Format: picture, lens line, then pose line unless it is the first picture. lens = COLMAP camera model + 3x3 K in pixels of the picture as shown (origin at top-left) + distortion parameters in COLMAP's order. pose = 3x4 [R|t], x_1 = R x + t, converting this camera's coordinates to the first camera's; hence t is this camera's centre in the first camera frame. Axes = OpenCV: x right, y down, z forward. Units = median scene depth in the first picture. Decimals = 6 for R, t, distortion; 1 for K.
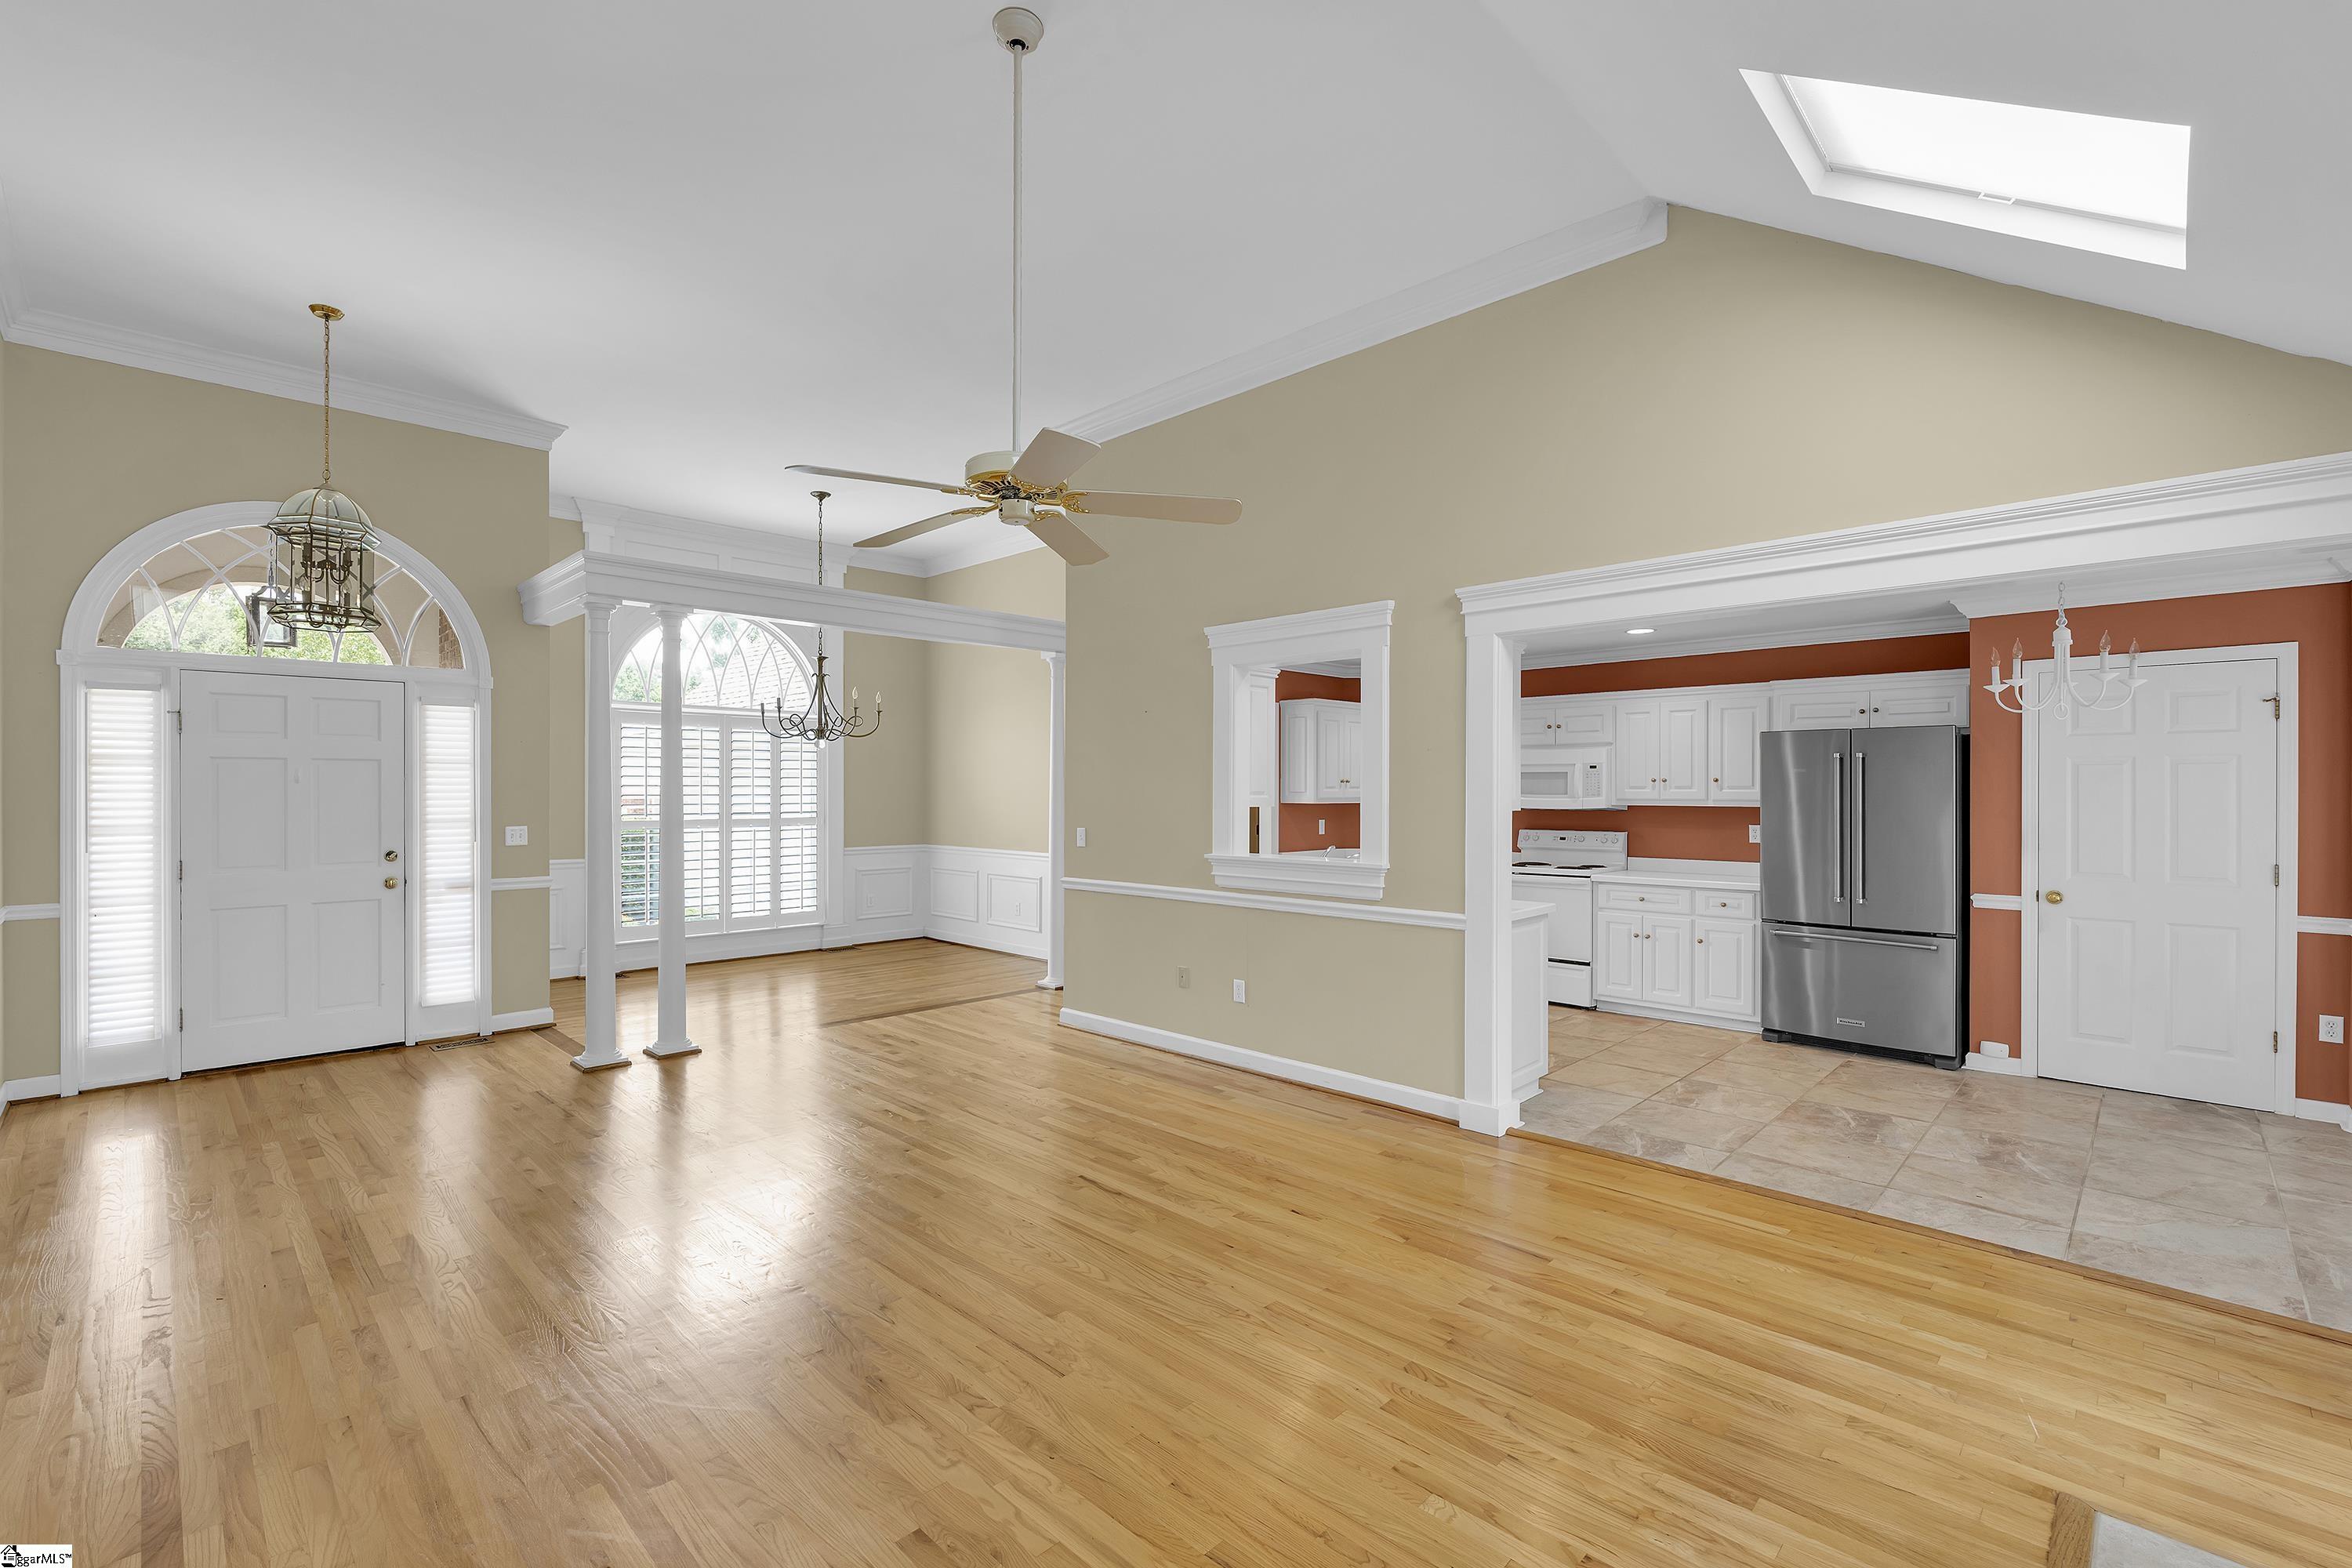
lens RADIAL K [[1025.9, 0, 1163.2], [0, 1025.9, 800.8], [0, 0, 1]] dist [-0.007040, 0.000176]
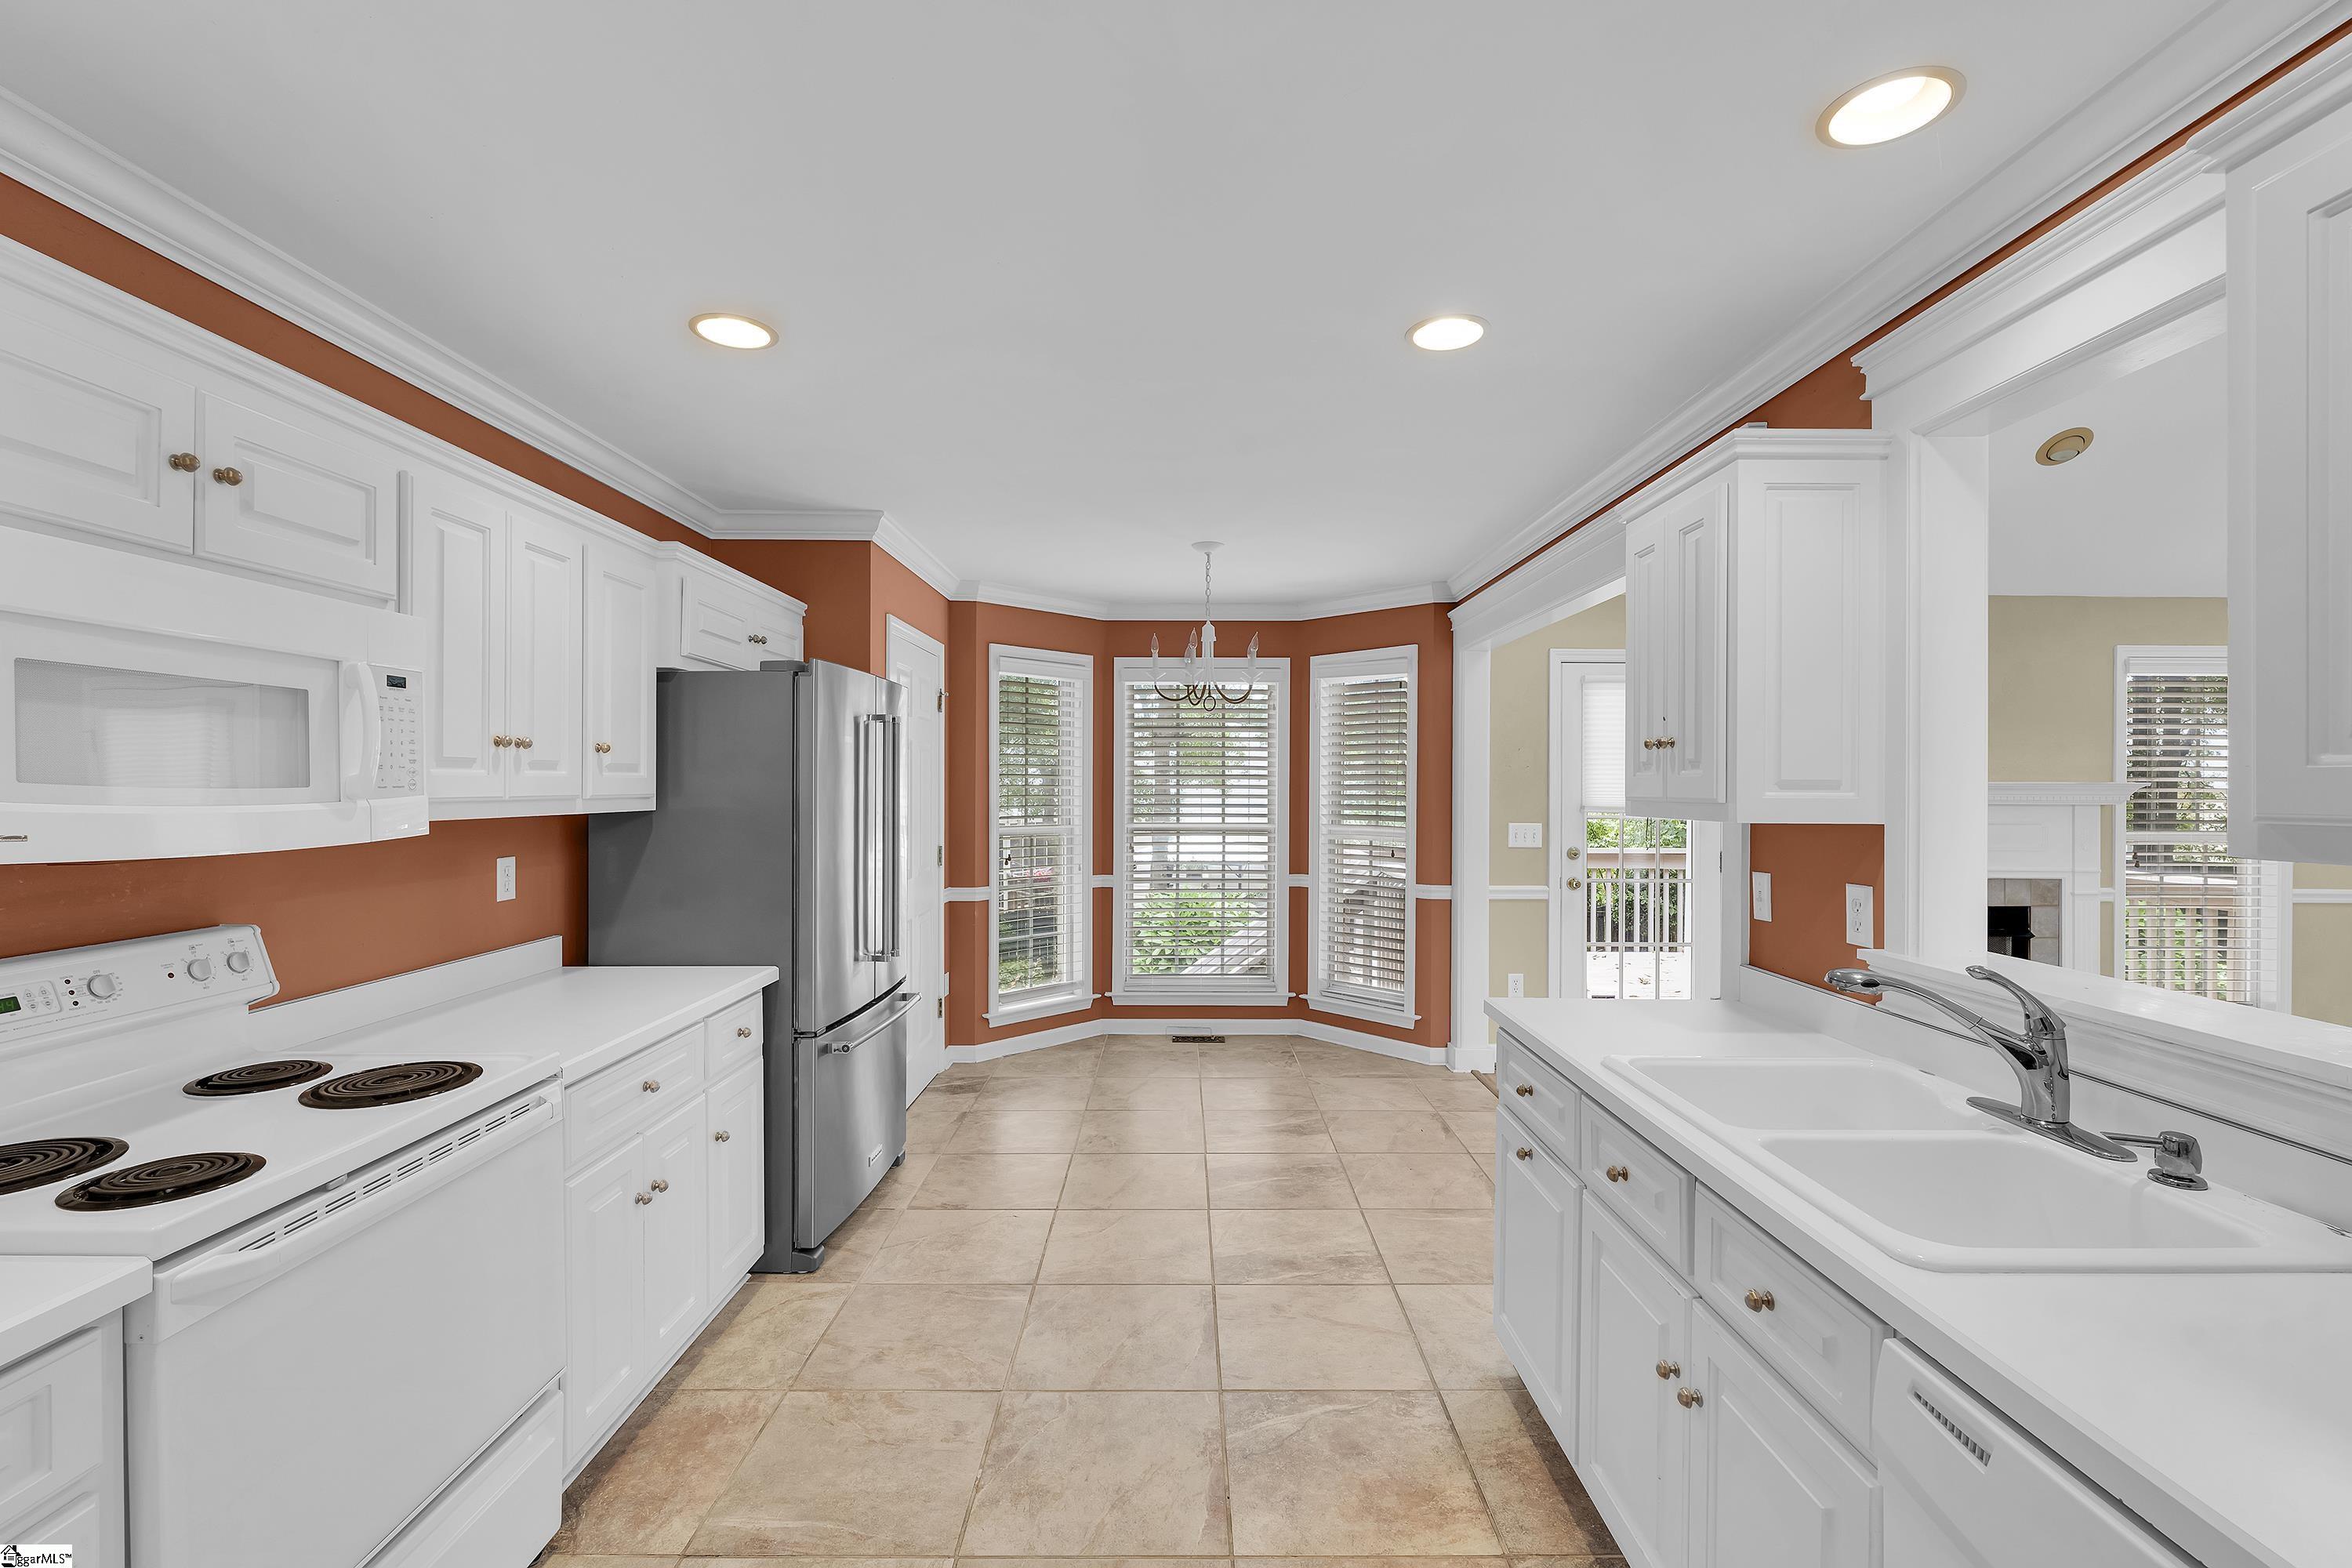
lens RADIAL K [[1025.9, 0, 1190.4], [0, 1025.9, 783.9], [0, 0, 1]] dist [-0.007040, 0.000176]
pose [[-0.707600, -0.003719, 0.706603, 0.129490], [0.004036, 0.999949, 0.009305, -0.012152], [-0.706602, 0.009435, -0.707549, 1.544496]]
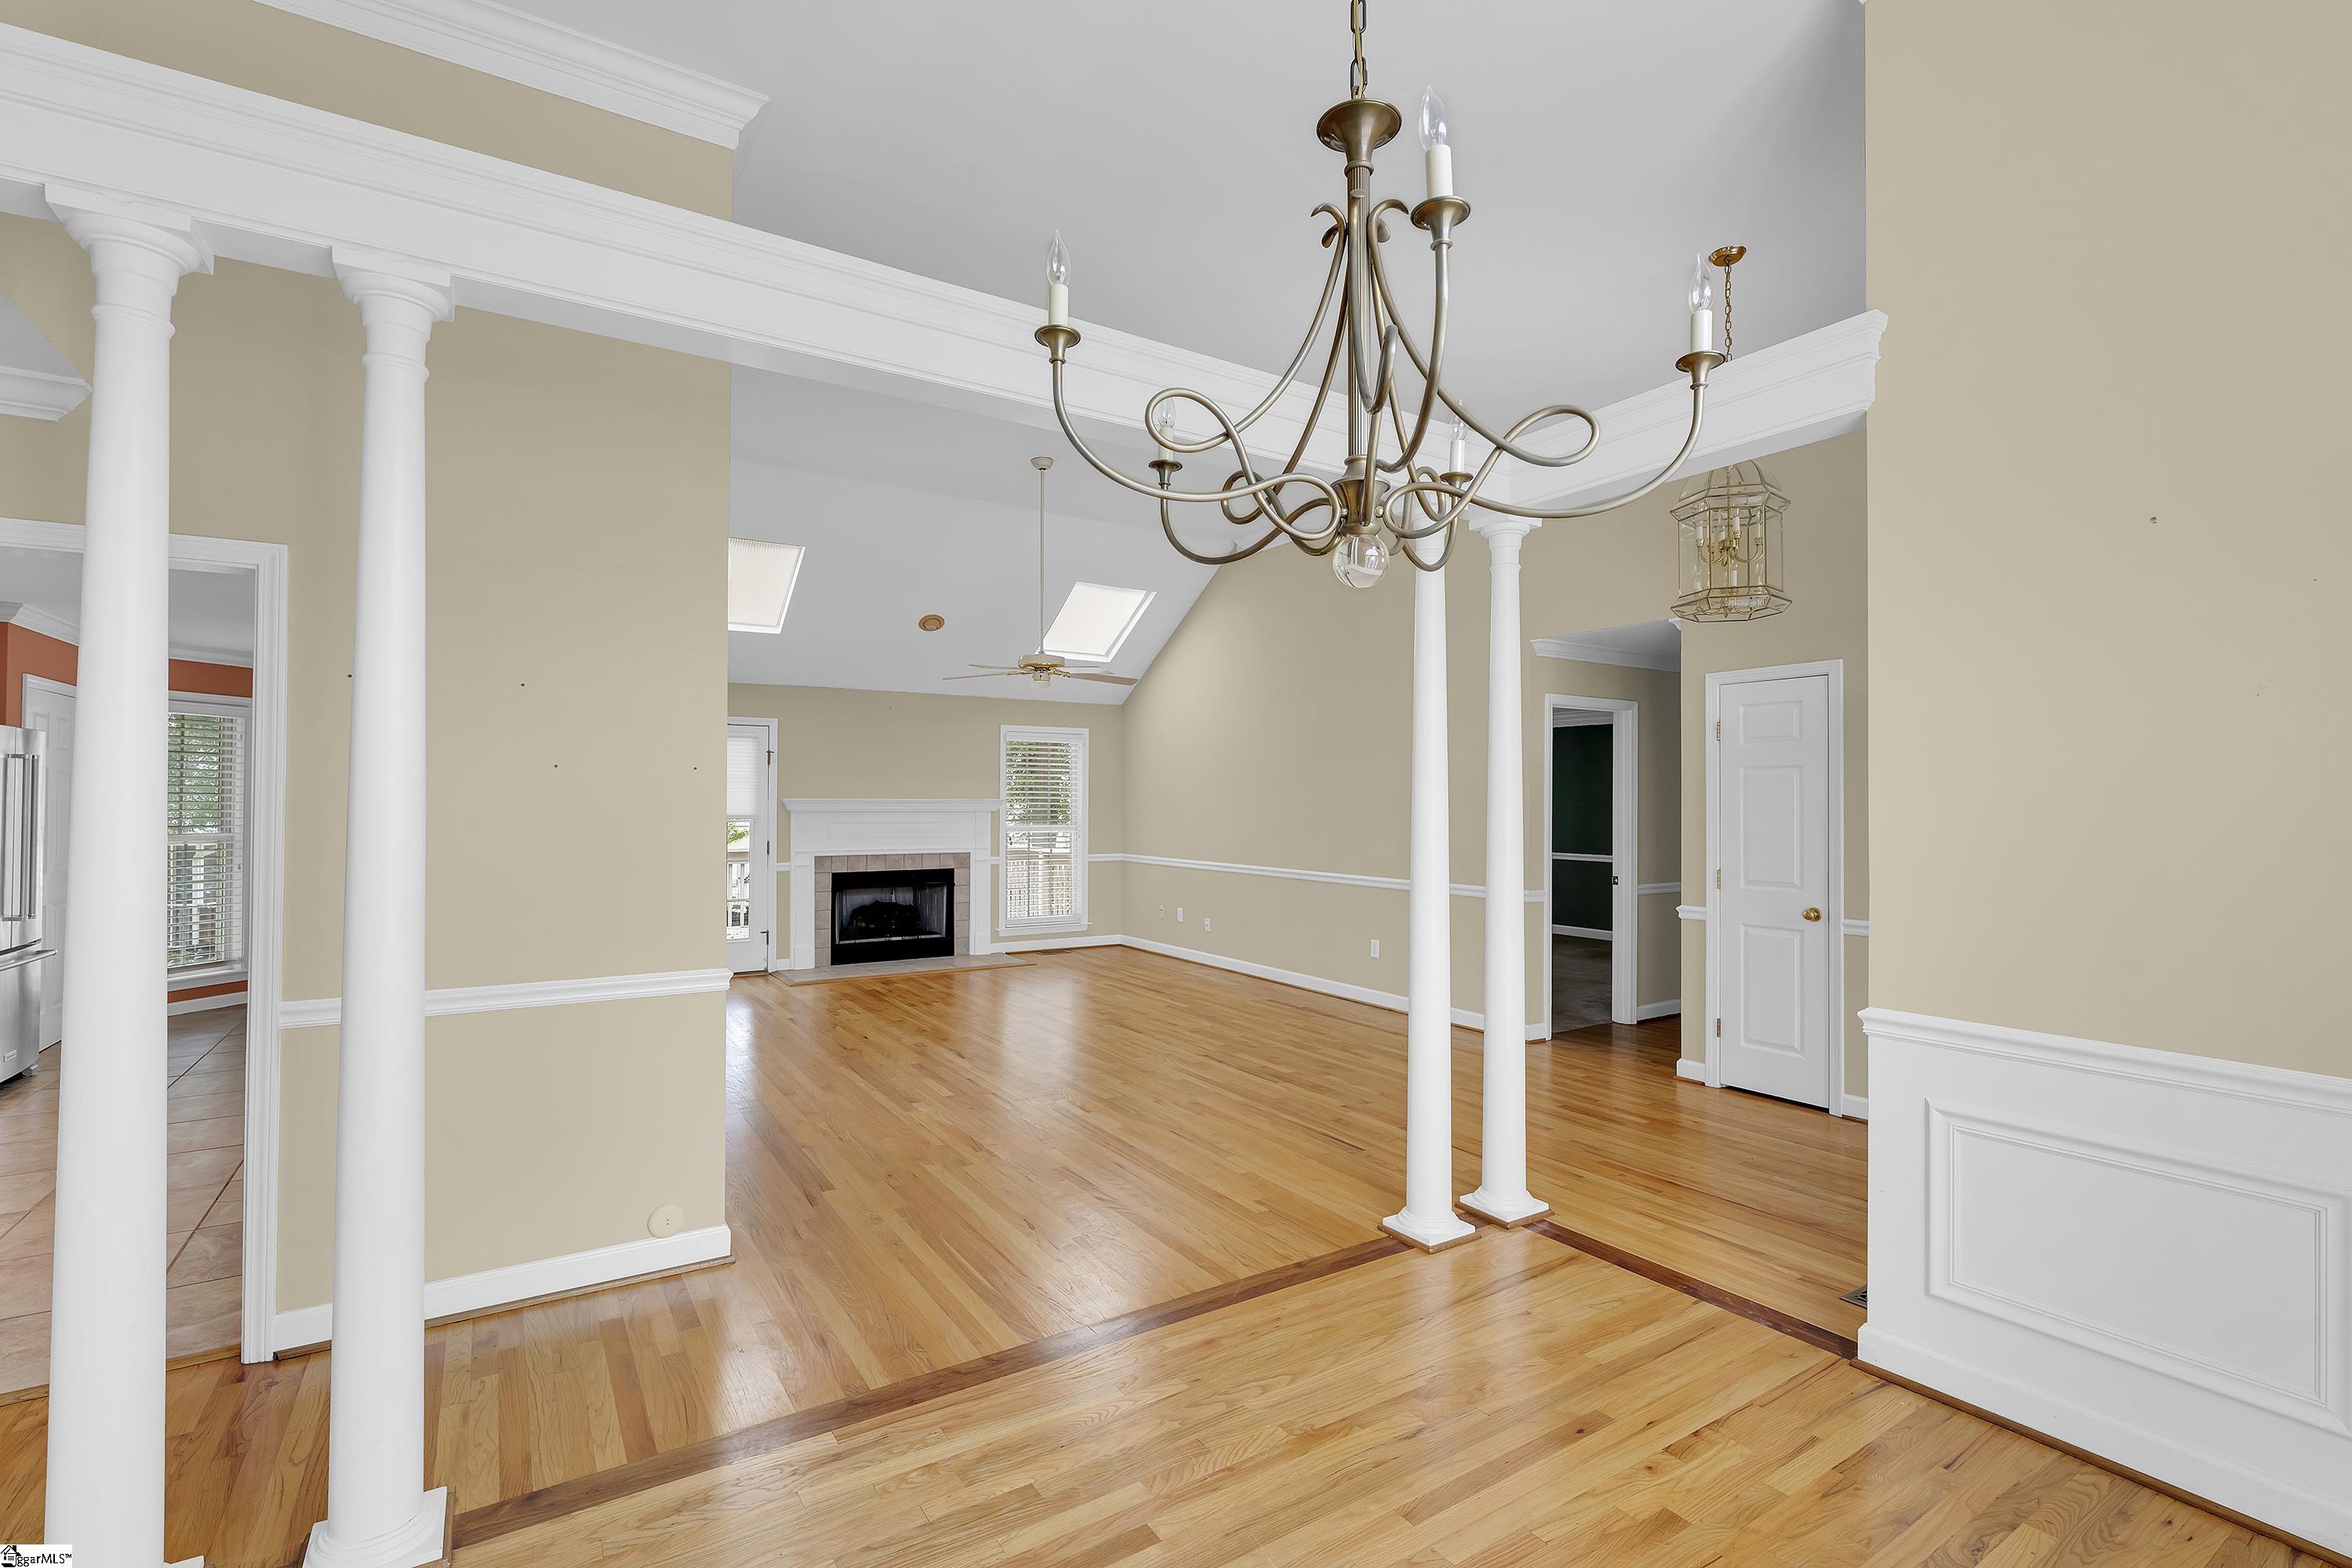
lens RADIAL K [[1025.9, 0, 1202.7], [0, 1025.9, 784.4], [0, 0, 1]] dist [-0.007040, 0.000176]
pose [[-0.980510, -0.009011, 0.196261, -0.597323], [-0.008801, 0.999959, 0.001942, -0.036131], [-0.196270, 0.000177, -0.980550, 1.968588]]
